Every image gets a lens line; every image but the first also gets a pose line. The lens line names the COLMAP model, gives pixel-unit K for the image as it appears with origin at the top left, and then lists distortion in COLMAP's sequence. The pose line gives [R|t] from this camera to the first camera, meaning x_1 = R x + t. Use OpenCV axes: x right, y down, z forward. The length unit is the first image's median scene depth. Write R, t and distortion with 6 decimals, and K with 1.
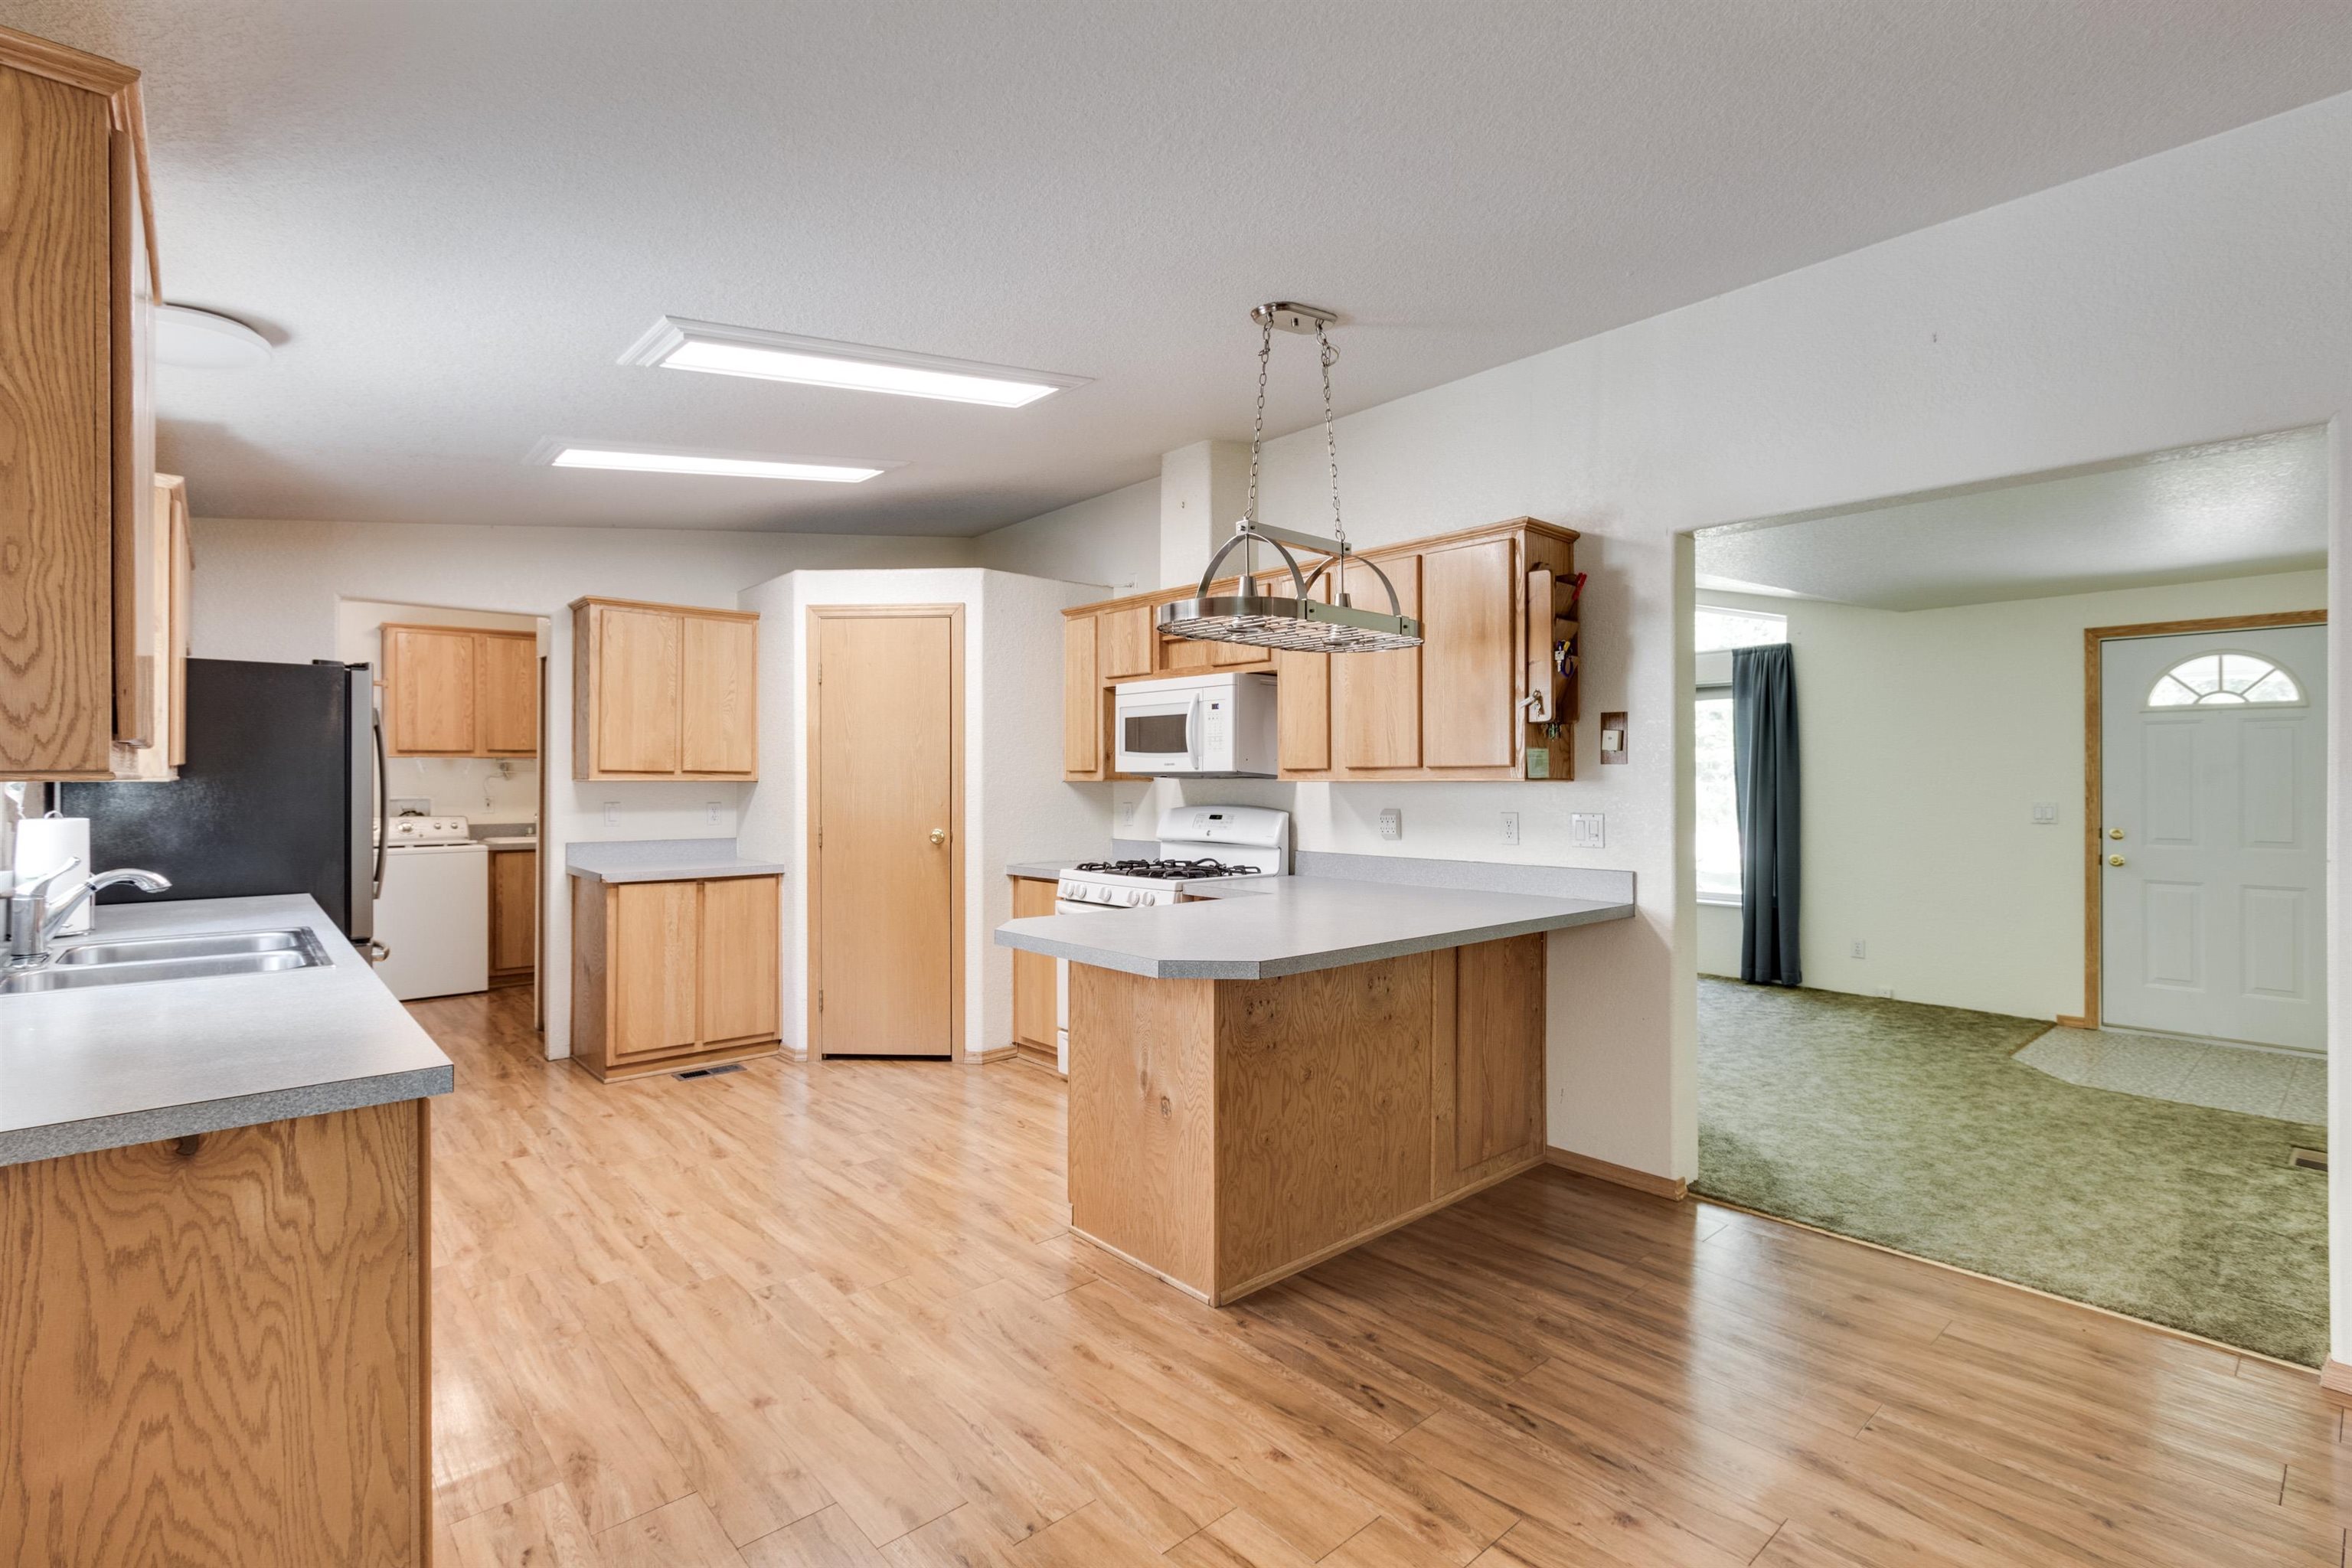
lens RADIAL K [[1072.7, 0, 1167.2], [0, 1072.7, 775.6], [0, 0, 1]] dist [0.002334, -0.001255]
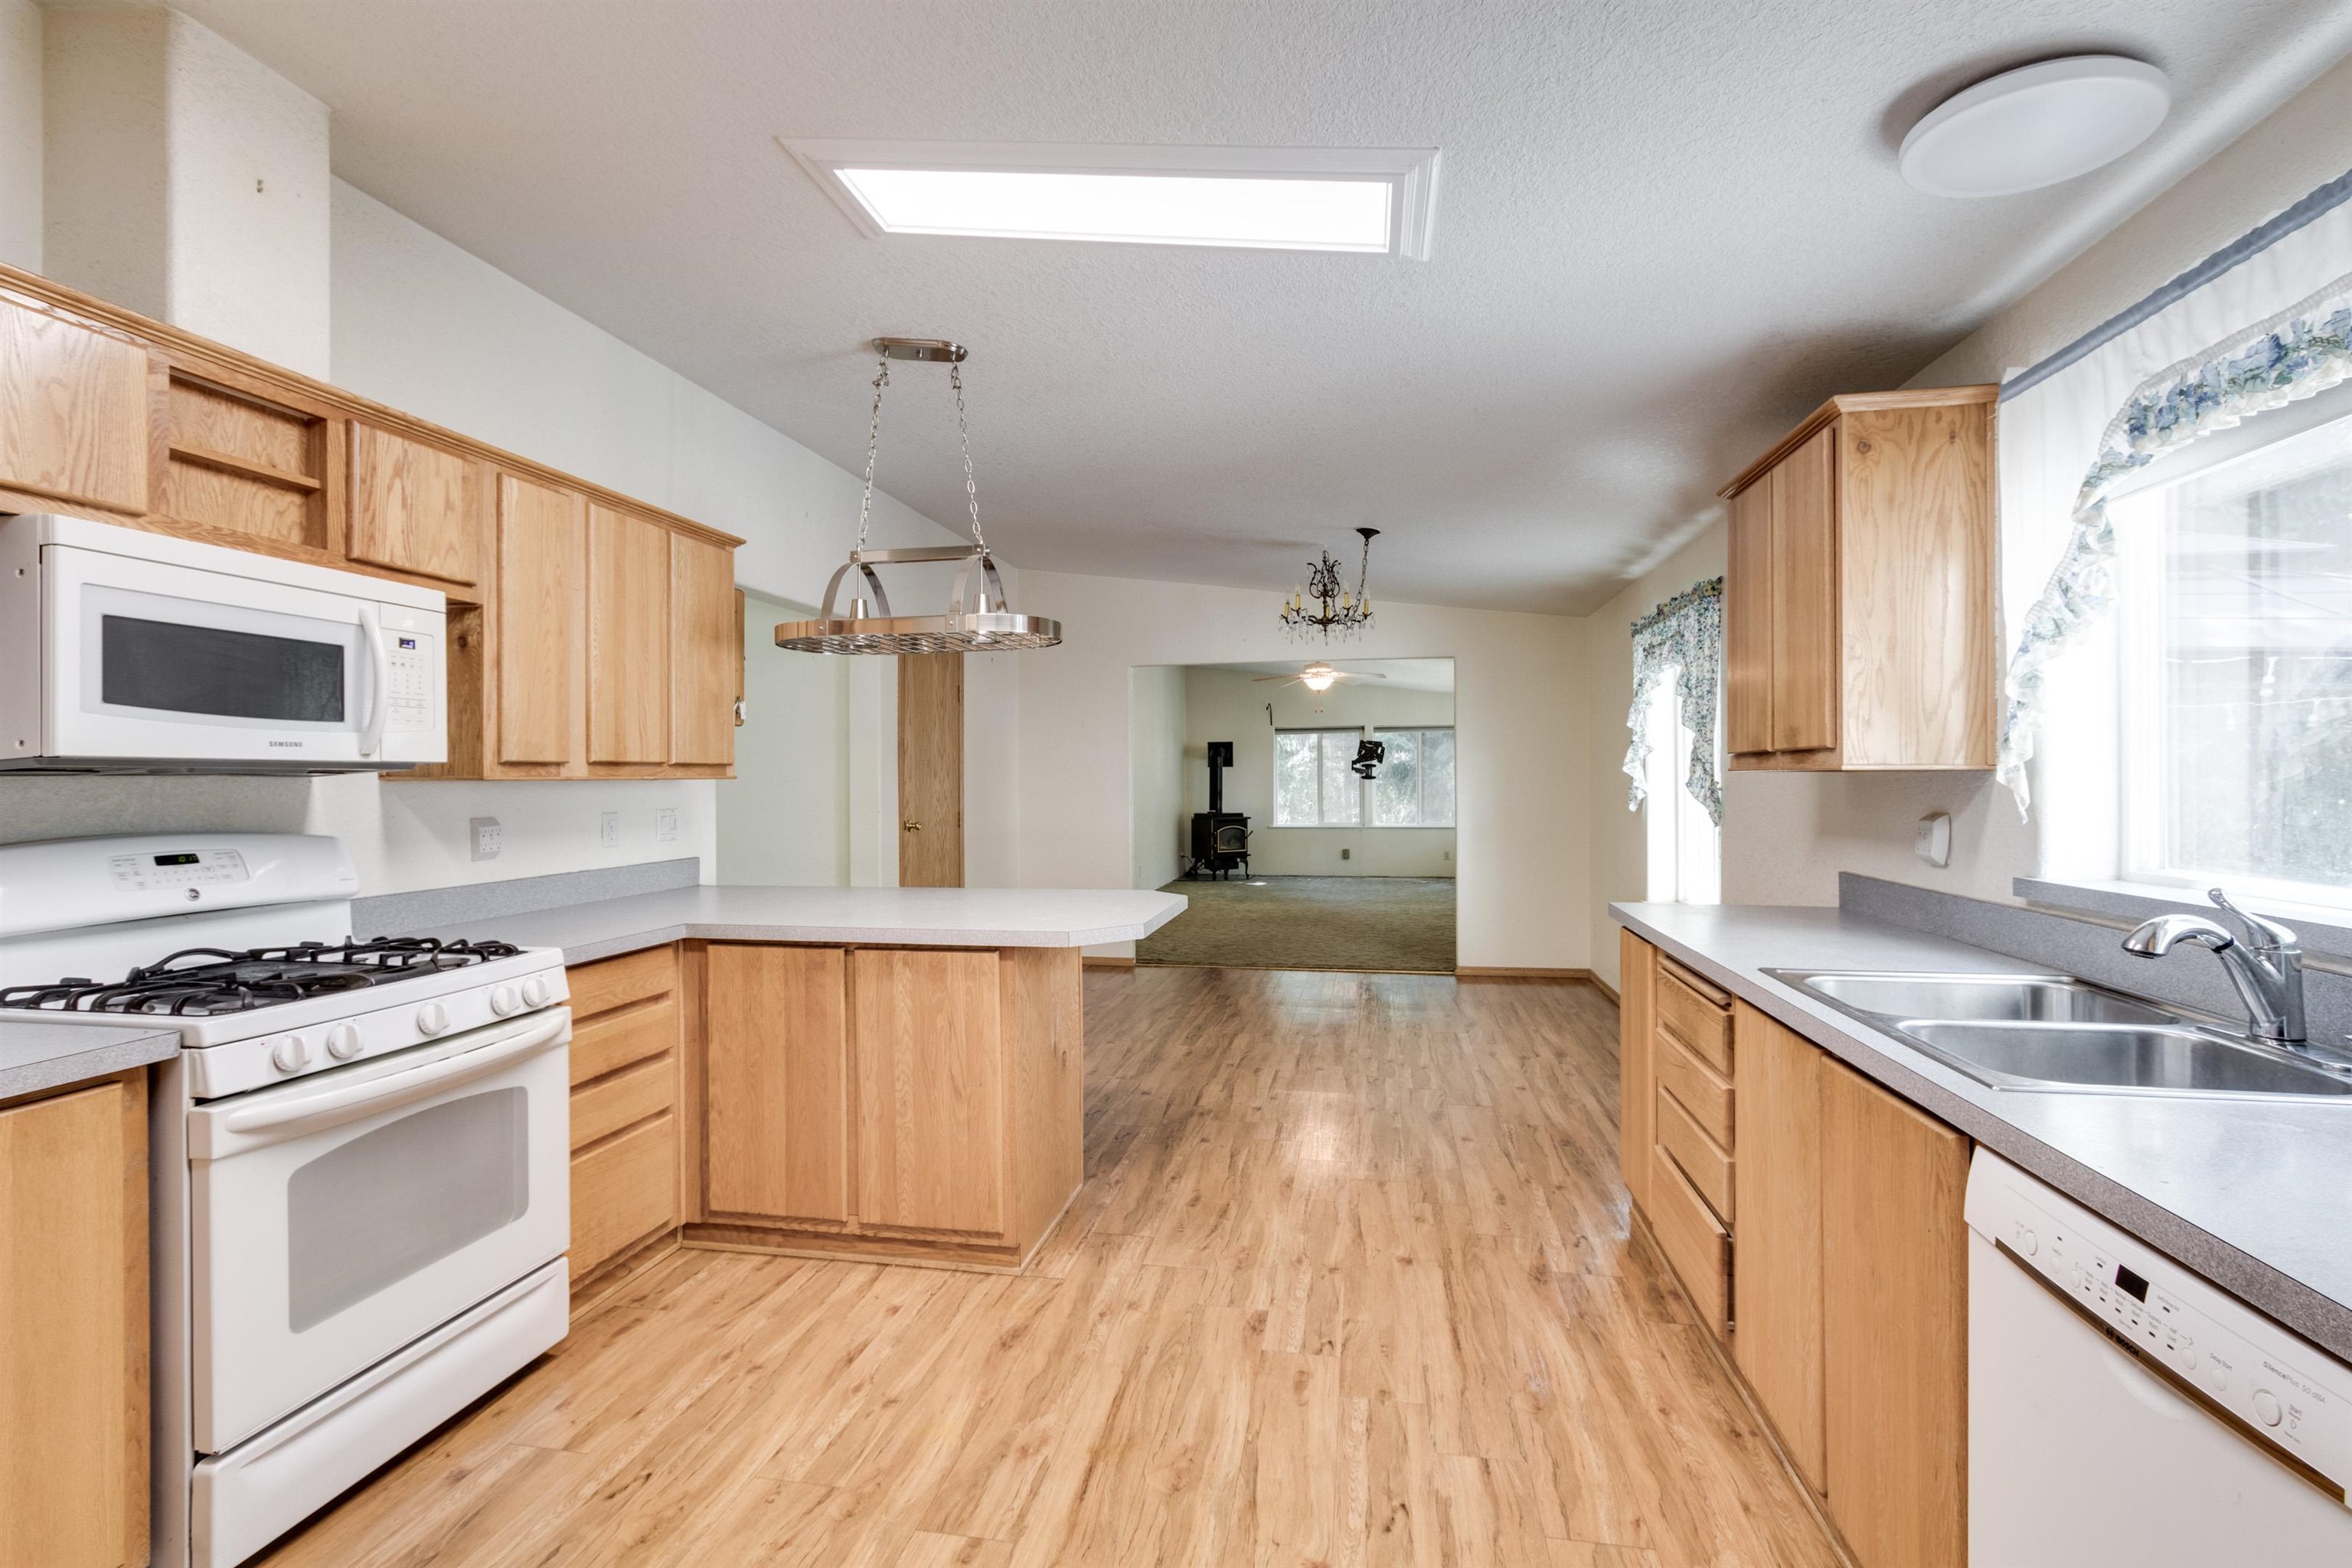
lens RADIAL K [[1072.7, 0, 1167.2], [0, 1072.7, 775.6], [0, 0, 1]] dist [0.002334, -0.001255]
pose [[-0.610131, 0.003708, 0.792292, -0.978793], [0.001789, 0.999993, -0.003303, 0.008177], [-0.792299, -0.000598, -0.610133, 1.611689]]
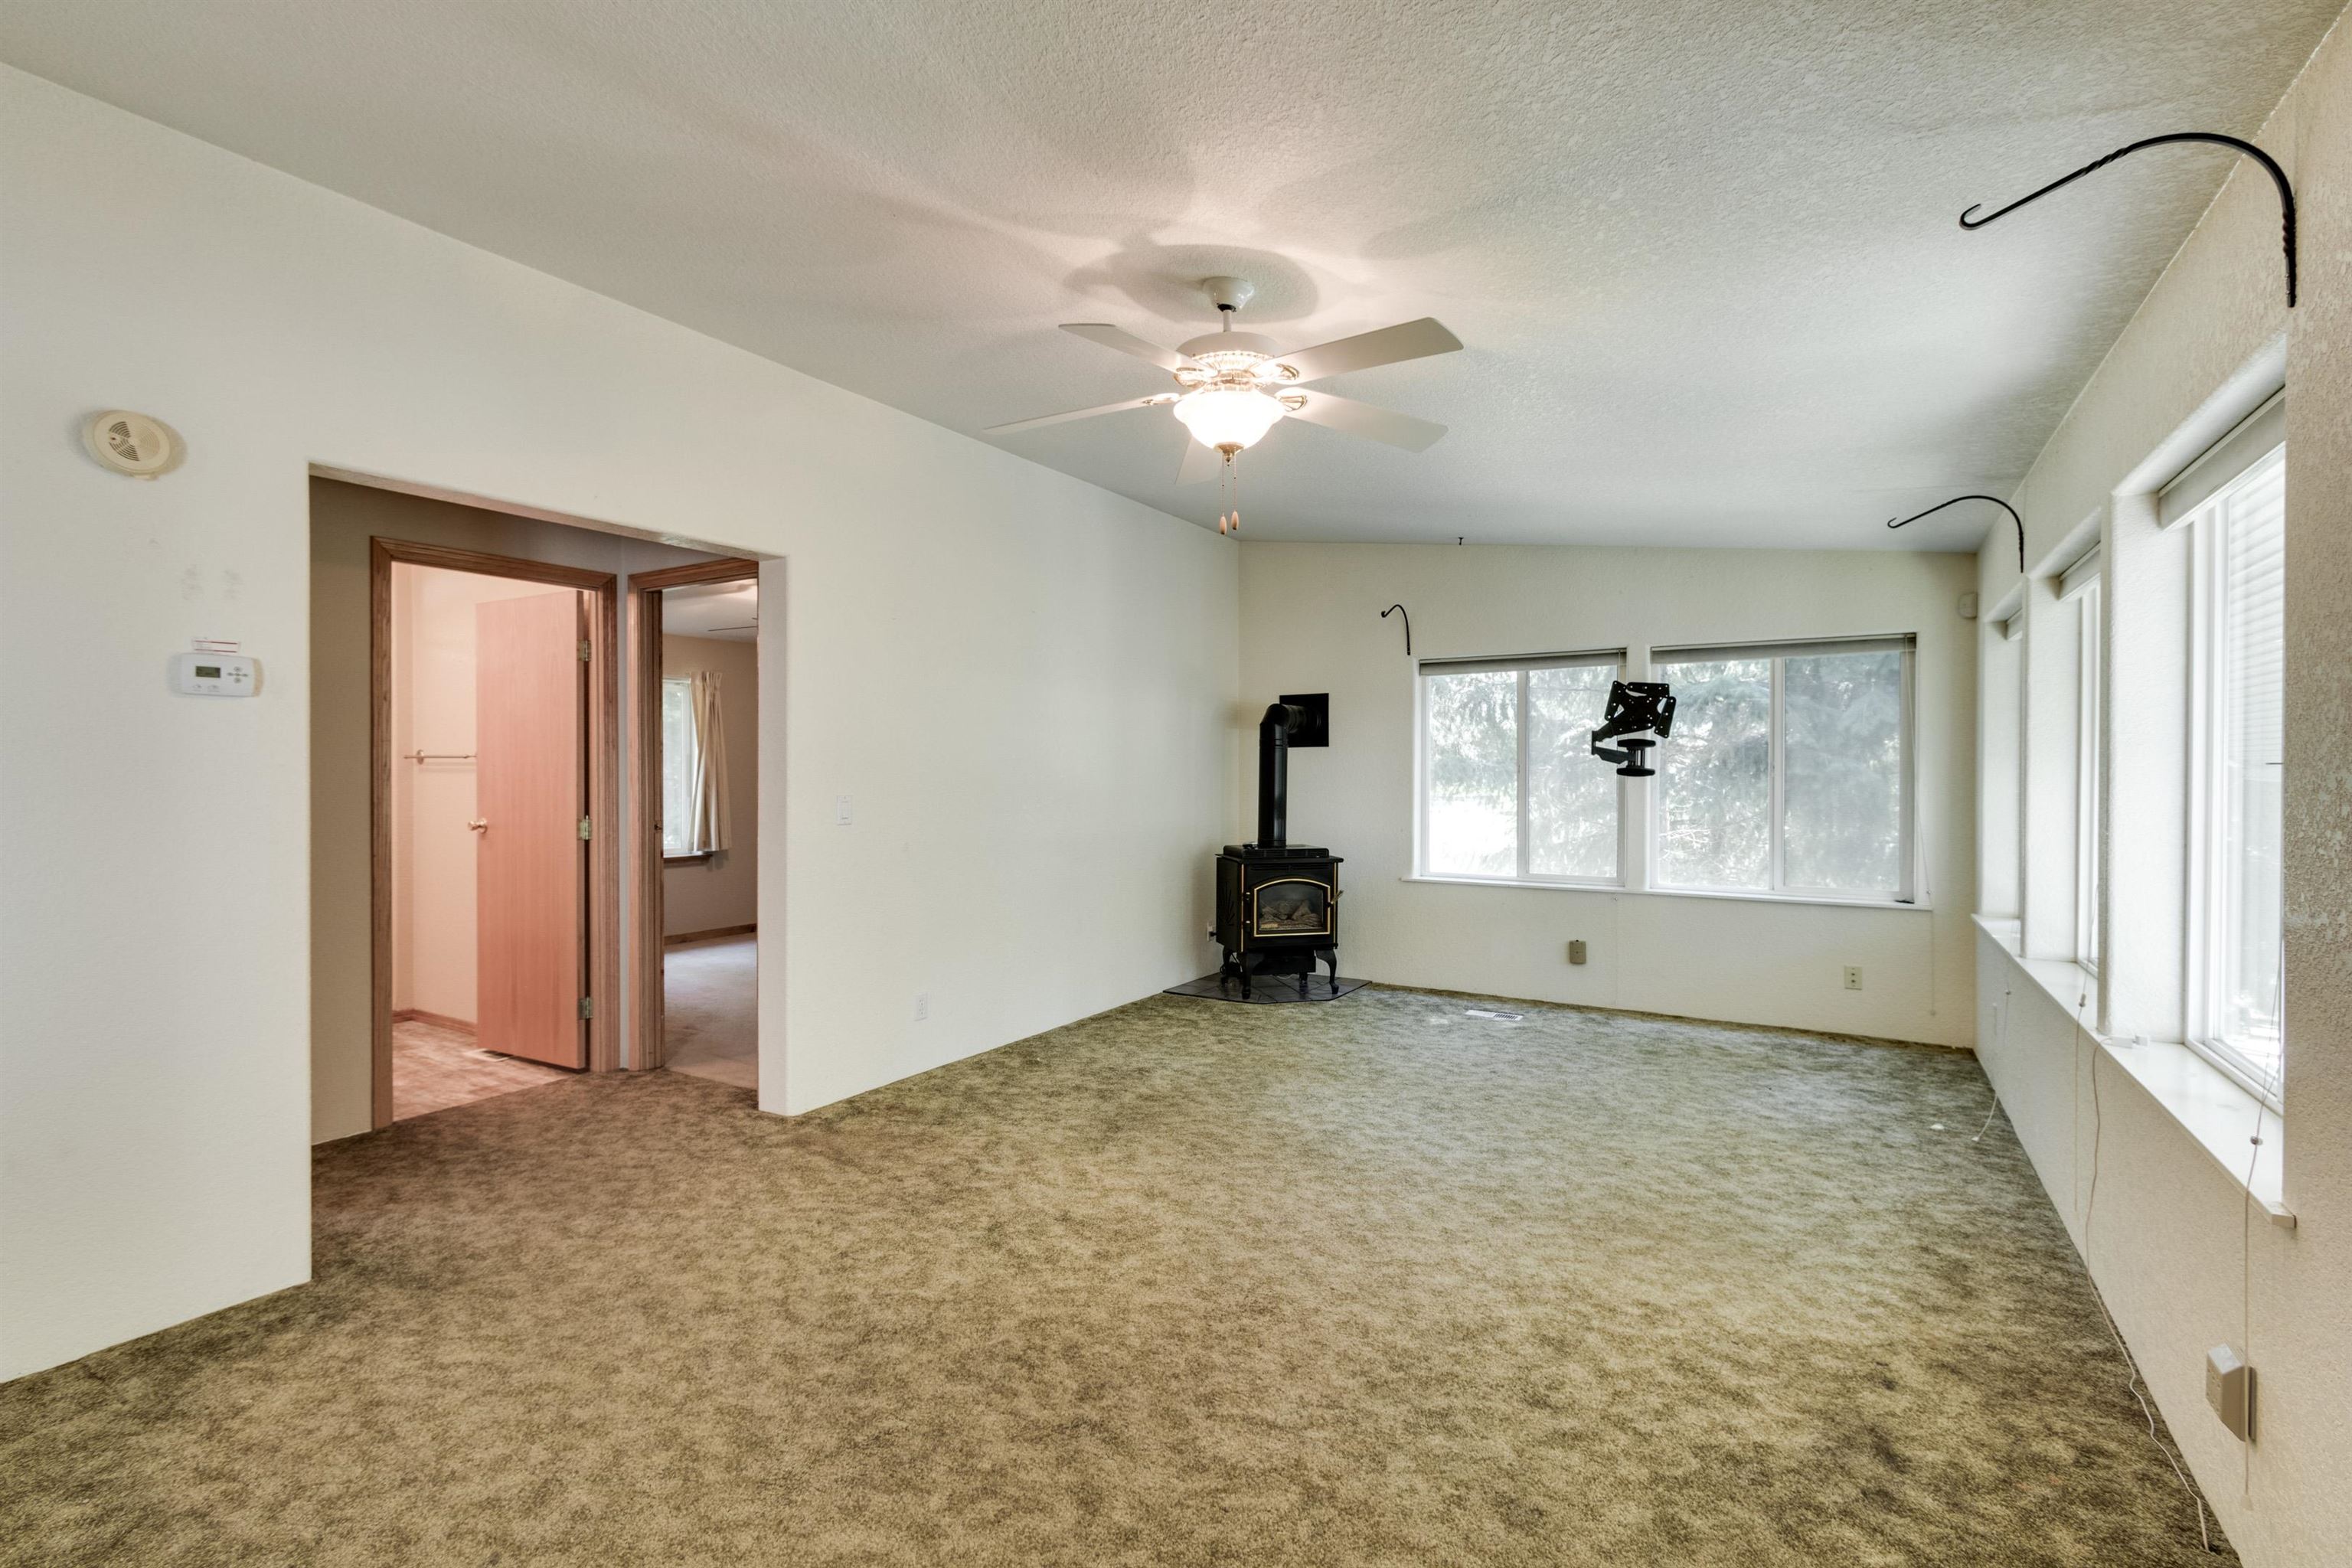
lens RADIAL K [[1072.7, 0, 1167.2], [0, 1072.7, 775.6], [0, 0, 1]] dist [0.002334, -0.001255]
pose [[-0.288637, -0.010728, 0.957379, 0.661909], [-0.005079, 0.999940, 0.009674, -0.006572], [-0.957425, -0.002070, -0.288674, -0.678280]]
